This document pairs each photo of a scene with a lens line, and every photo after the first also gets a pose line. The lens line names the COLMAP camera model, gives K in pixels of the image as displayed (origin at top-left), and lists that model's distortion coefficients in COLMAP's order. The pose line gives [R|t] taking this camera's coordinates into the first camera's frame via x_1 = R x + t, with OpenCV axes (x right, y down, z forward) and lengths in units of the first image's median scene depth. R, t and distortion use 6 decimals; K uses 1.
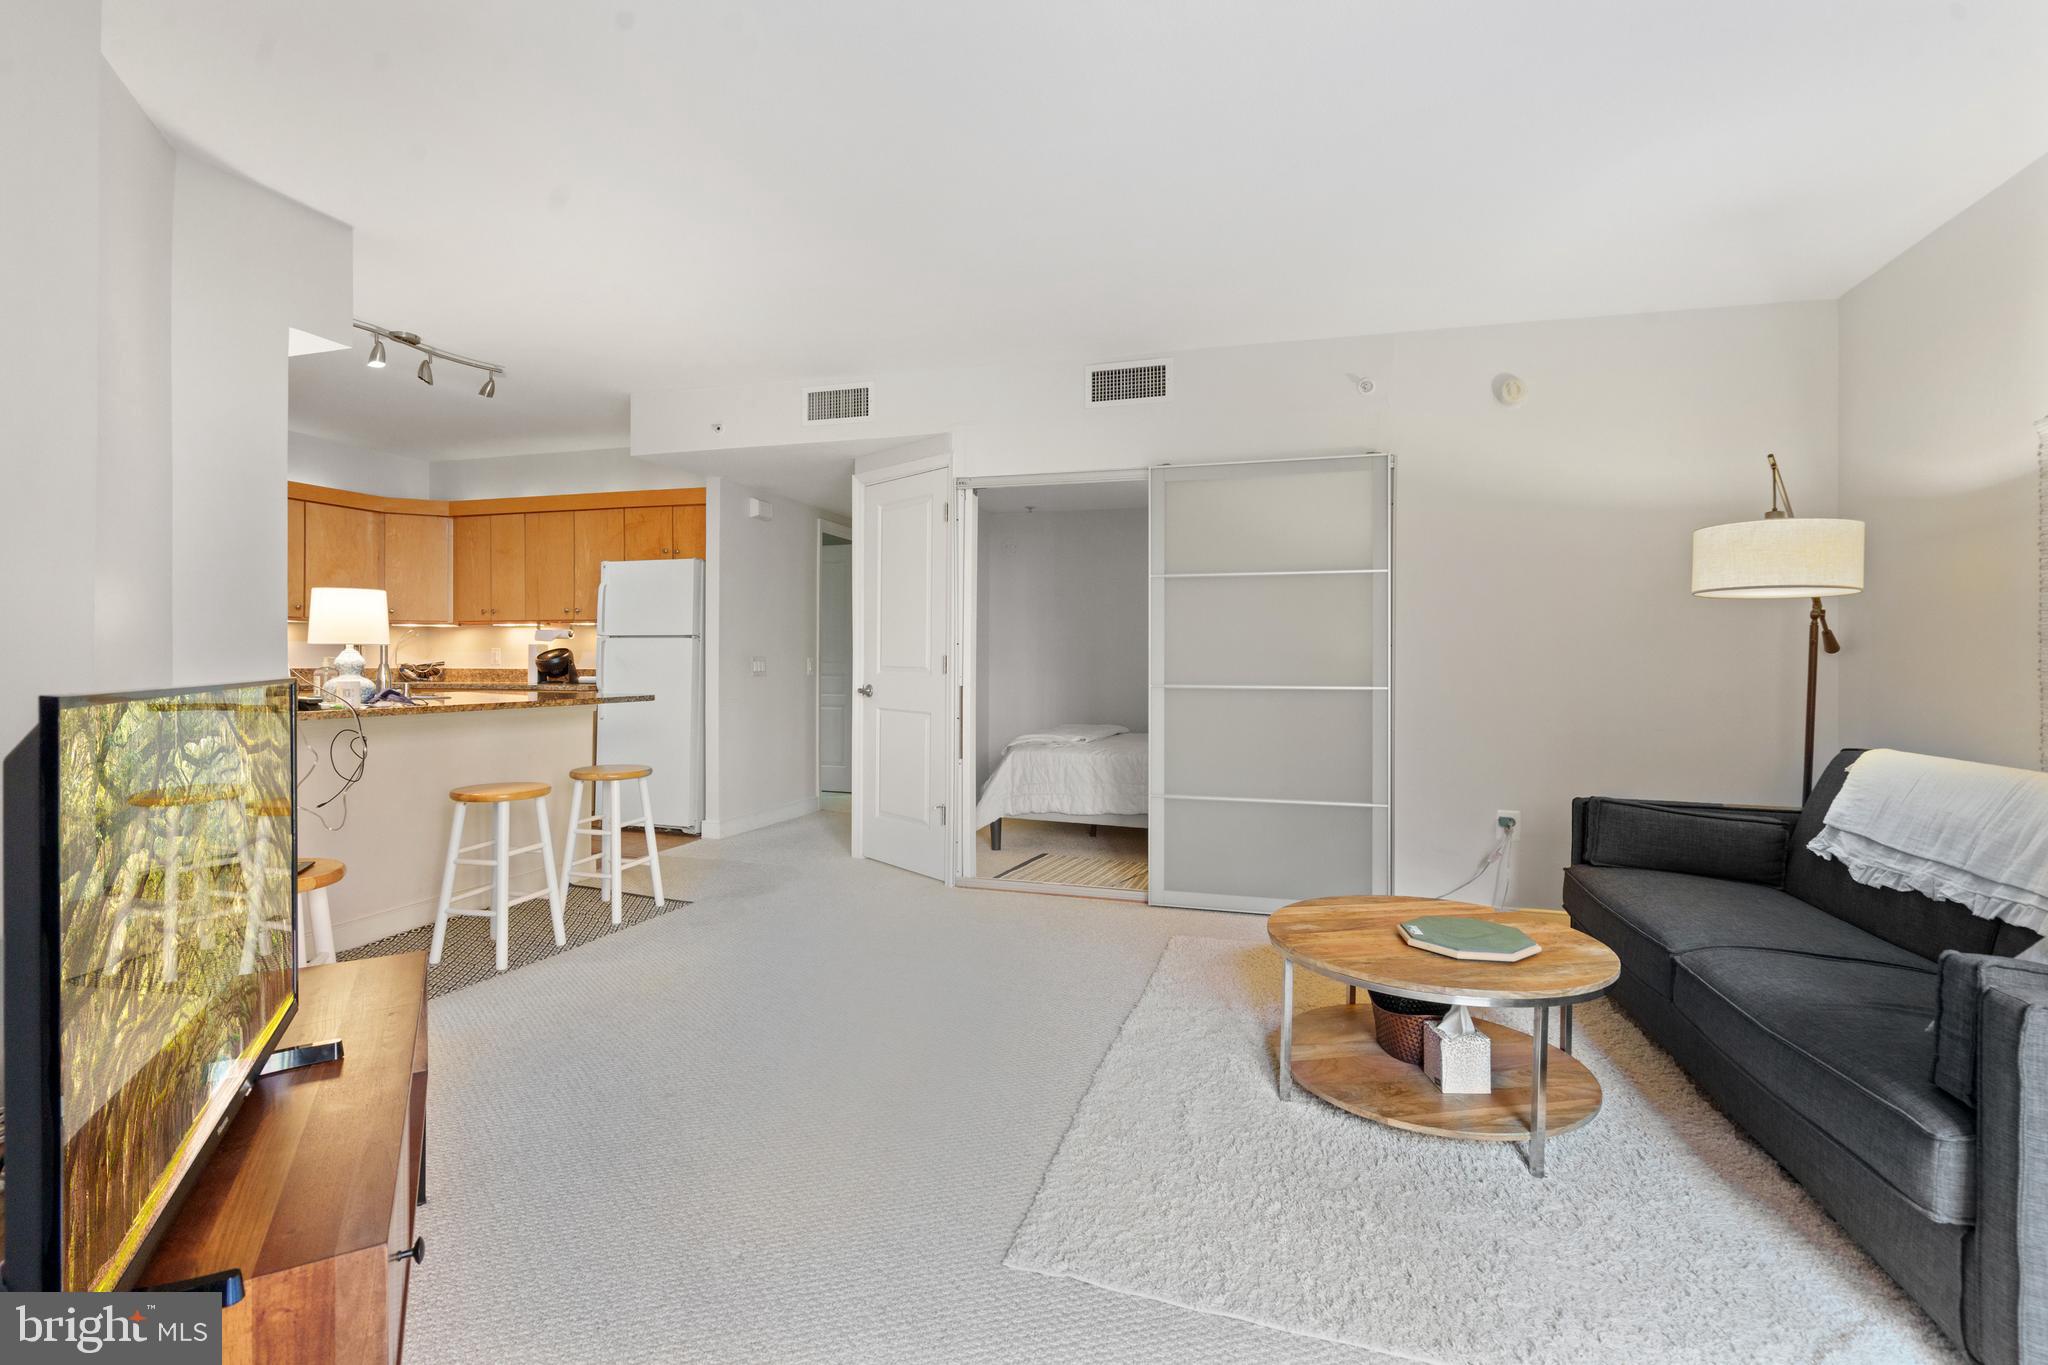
lens RADIAL K [[931.2, 0, 1007.9], [0, 931.2, 664.6], [0, 0, 1]] dist [-0.005980, 0.002115]
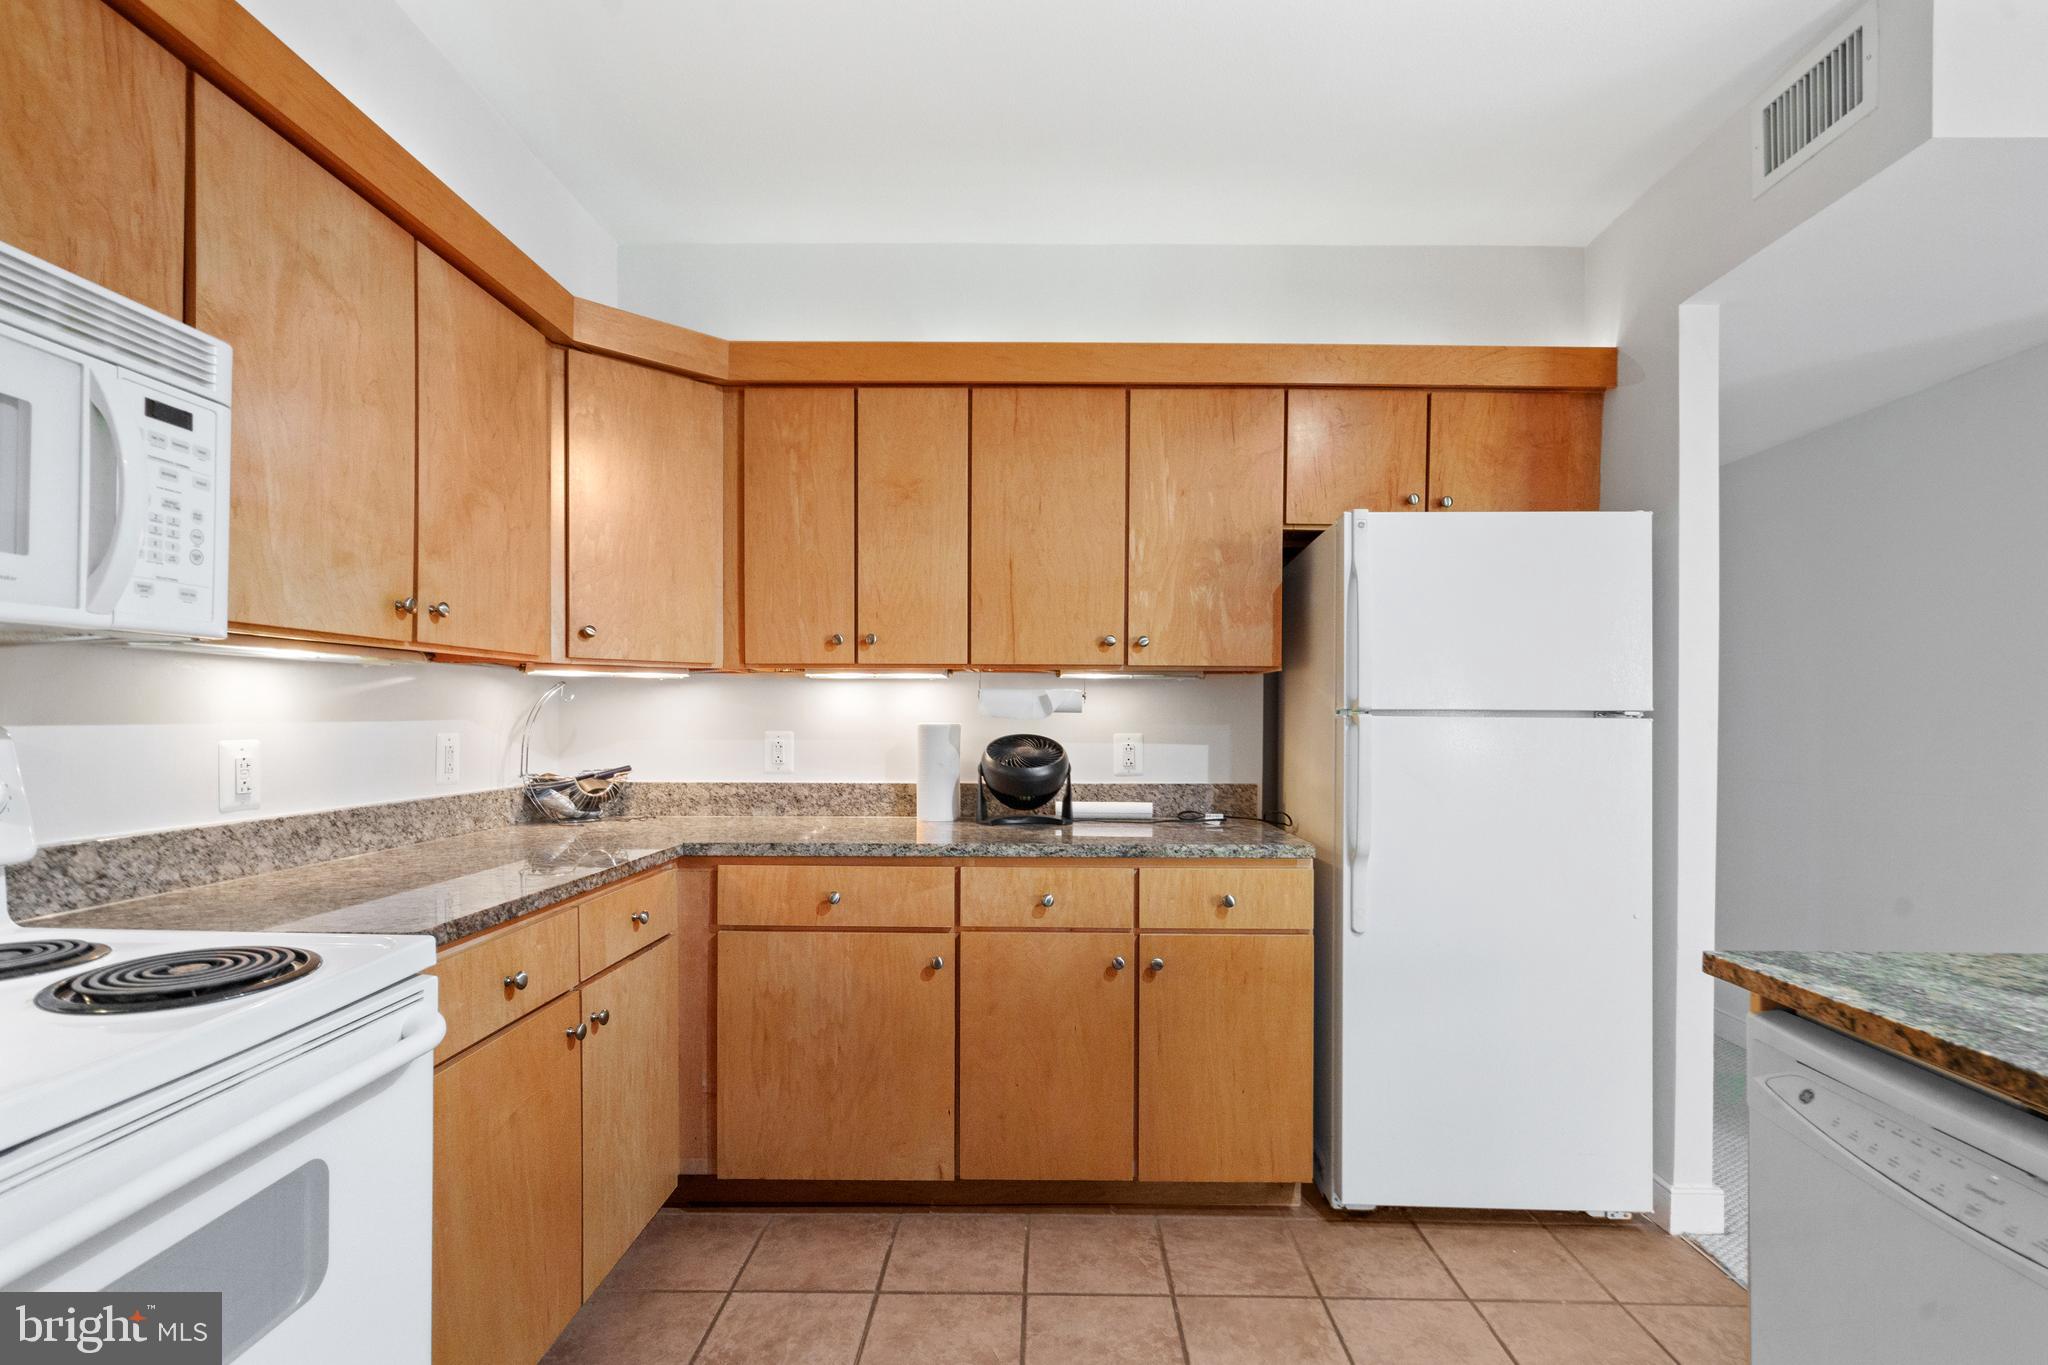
lens RADIAL K [[931.2, 0, 1045.2], [0, 931.2, 723.2], [0, 0, 1]] dist [-0.005980, 0.002115]
pose [[0.957704, -0.003690, 0.287731, -0.957661], [0.002246, 0.999983, 0.005349, -0.040315], [-0.287746, -0.004477, 0.957696, 0.982365]]
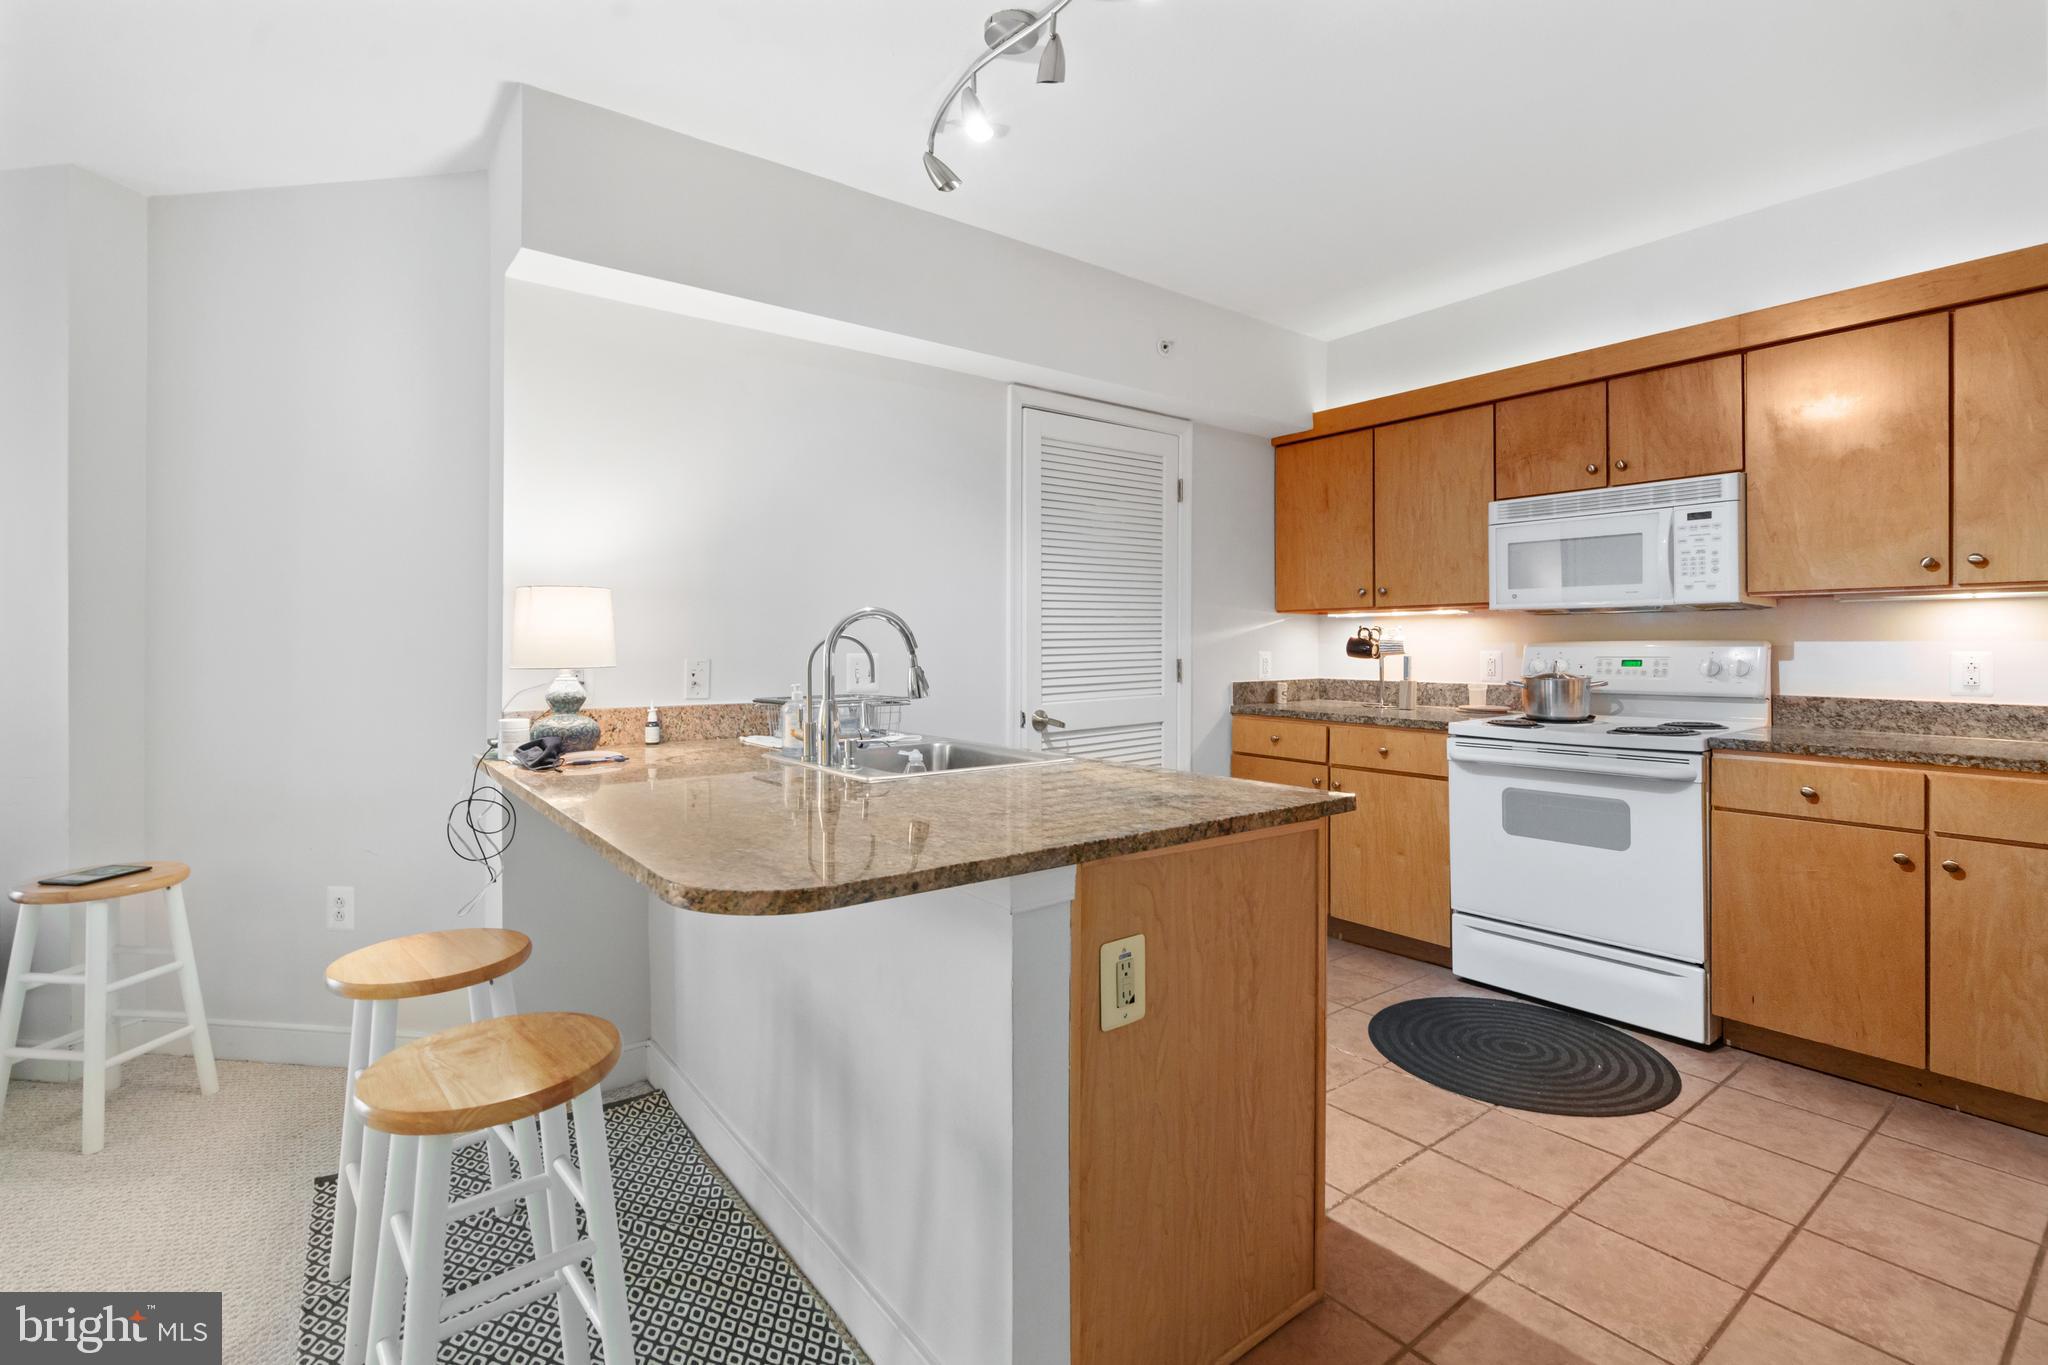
lens RADIAL K [[931.2, 0, 1014.5], [0, 931.2, 640.4], [0, 0, 1]] dist [-0.005980, 0.002115]
pose [[-0.581698, -0.006563, -0.813378, -0.250286], [-0.004337, 0.999978, -0.004967, -0.032837], [0.813393, 0.000638, -0.581714, 1.319534]]
